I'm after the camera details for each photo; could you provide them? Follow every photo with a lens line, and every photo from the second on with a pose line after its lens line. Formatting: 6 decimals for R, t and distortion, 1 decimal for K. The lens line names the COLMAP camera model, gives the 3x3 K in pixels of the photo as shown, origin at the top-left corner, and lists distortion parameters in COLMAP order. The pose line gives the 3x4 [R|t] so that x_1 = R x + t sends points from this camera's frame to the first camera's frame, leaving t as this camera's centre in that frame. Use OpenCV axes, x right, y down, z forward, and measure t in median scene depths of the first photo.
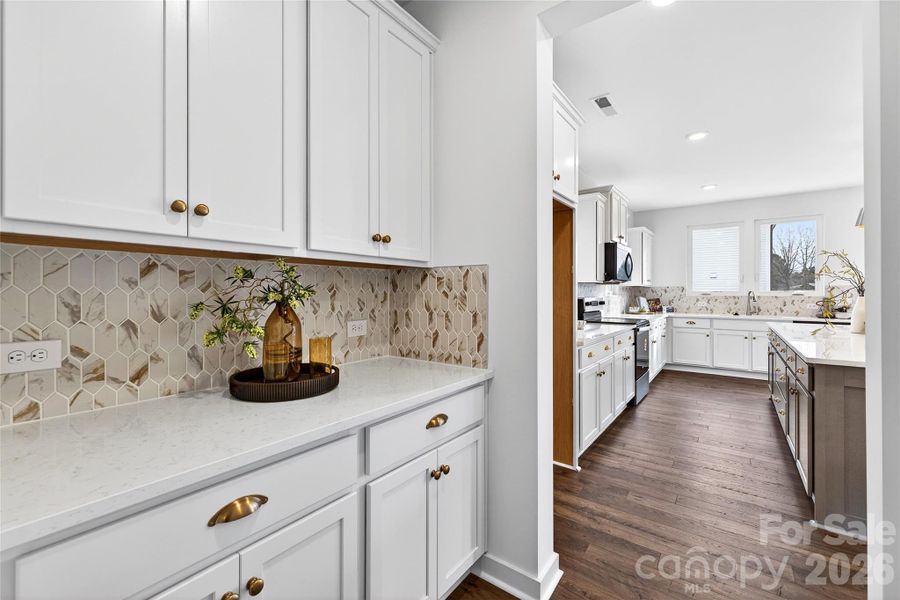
lens RADIAL K [[378.6, 0, 445.3], [0, 378.6, 294.5], [0, 0, 1]] dist [0.000916, -0.000457]
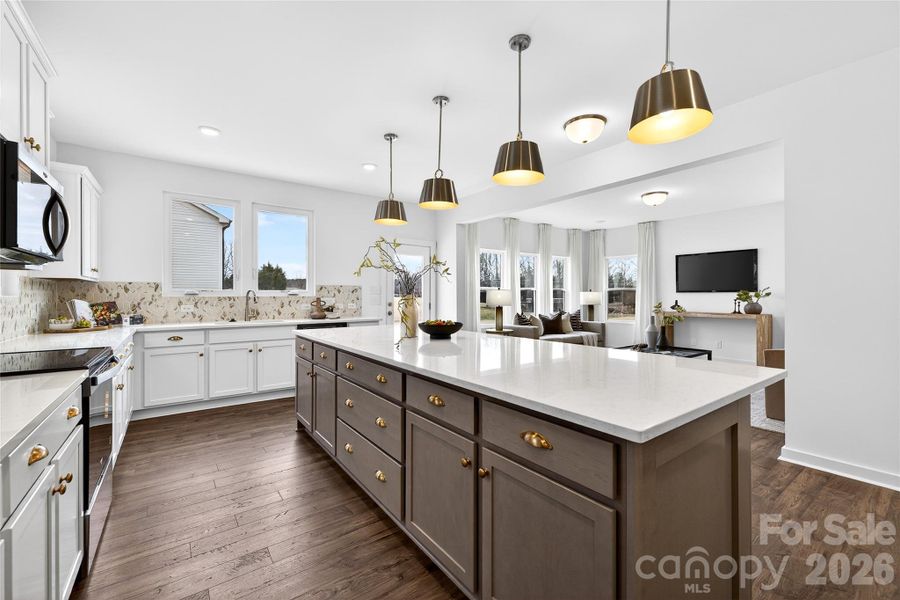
lens RADIAL K [[378.6, 0, 448.3], [0, 378.6, 295.9], [0, 0, 1]] dist [0.000916, -0.000457]
pose [[0.286111, -0.003247, 0.958191, 0.166919], [0.005674, 0.999982, 0.001694, 0.003941], [-0.958180, 0.004952, 0.286124, 0.374114]]
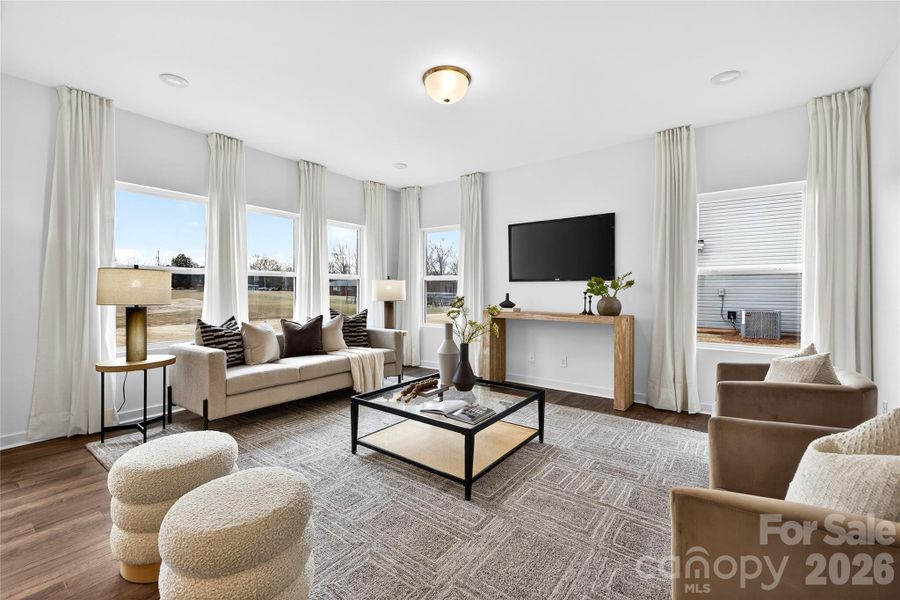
lens RADIAL K [[378.6, 0, 450.1], [0, 378.6, 294.3], [0, 0, 1]] dist [0.000916, -0.000457]
pose [[-0.009187, -0.010642, 0.999901, 0.766994], [0.002954, 0.999939, 0.010670, 0.016967], [-0.999953, 0.003052, -0.009155, 0.144508]]
